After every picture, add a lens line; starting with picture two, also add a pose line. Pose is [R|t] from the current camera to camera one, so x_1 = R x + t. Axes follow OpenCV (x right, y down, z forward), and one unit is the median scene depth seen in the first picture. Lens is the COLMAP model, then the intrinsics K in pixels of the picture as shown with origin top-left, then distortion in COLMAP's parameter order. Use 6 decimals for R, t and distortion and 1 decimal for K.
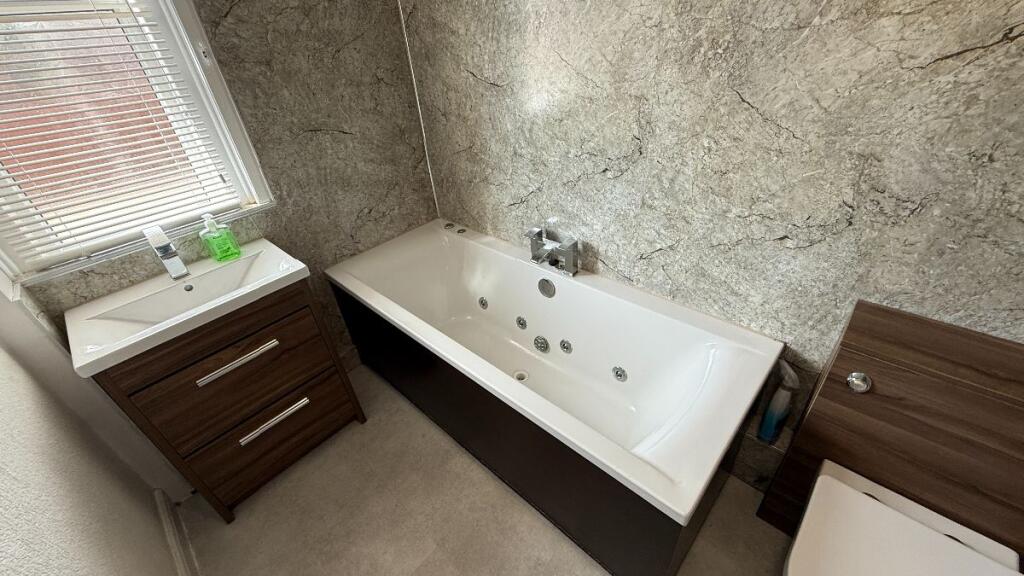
lens RADIAL K [[407.8, 0, 506.8], [0, 407.8, 286.4], [0, 0, 1]] dist [-0.000582, 0.000979]
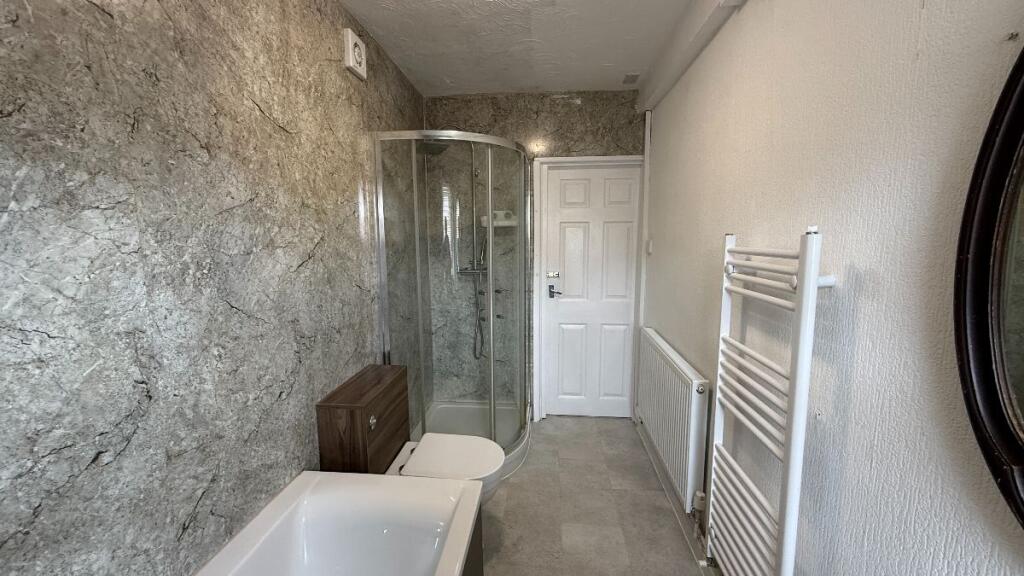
lens RADIAL K [[407.8, 0, 507.0], [0, 407.8, 287.9], [0, 0, 1]] dist [-0.000582, 0.000979]
pose [[-0.603237, -0.013060, 0.797455, -0.672489], [0.493099, 0.779762, 0.385777, -0.466495], [-0.626864, 0.625940, -0.463942, 0.846285]]
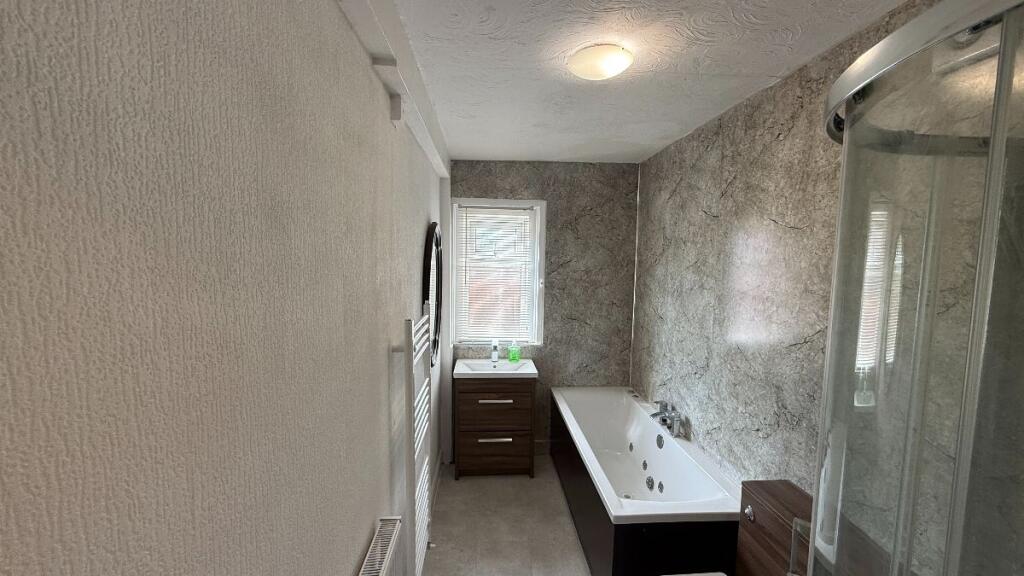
lens RADIAL K [[407.8, 0, 518.1], [0, 407.8, 288.7], [0, 0, 1]] dist [-0.000582, 0.000979]
pose [[0.738899, 0.156794, -0.655320, 0.862062], [-0.440295, 0.848554, -0.293422, 0.282163], [0.510067, 0.505343, 0.696031, -0.864821]]
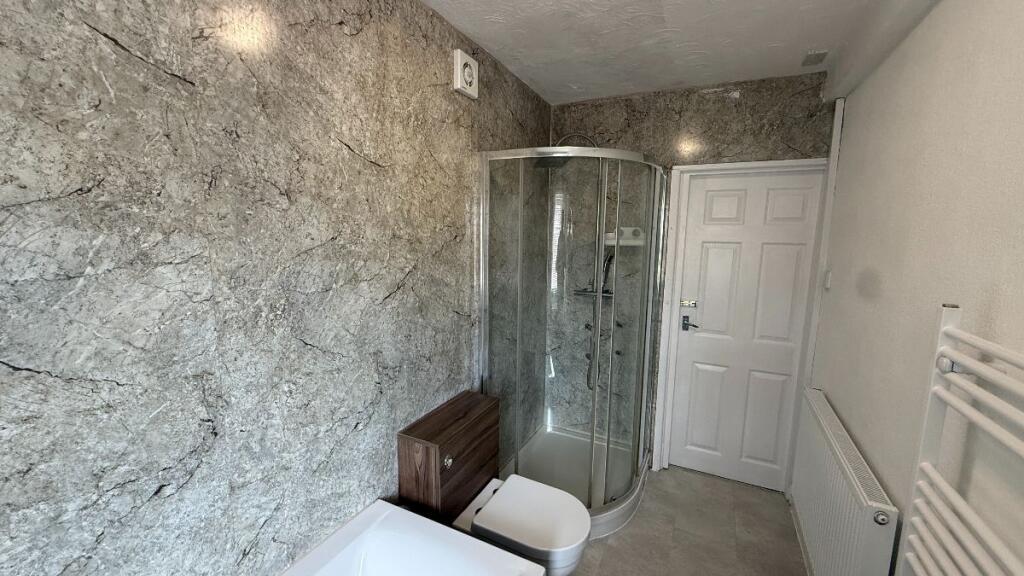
lens RADIAL K [[407.8, 0, 507.2], [0, 407.8, 287.5], [0, 0, 1]] dist [-0.000582, 0.000979]
pose [[-0.279681, -0.050643, 0.958757, -0.598885], [0.544550, 0.814077, 0.201852, -0.427312], [-0.790724, 0.578545, -0.200104, 0.567290]]
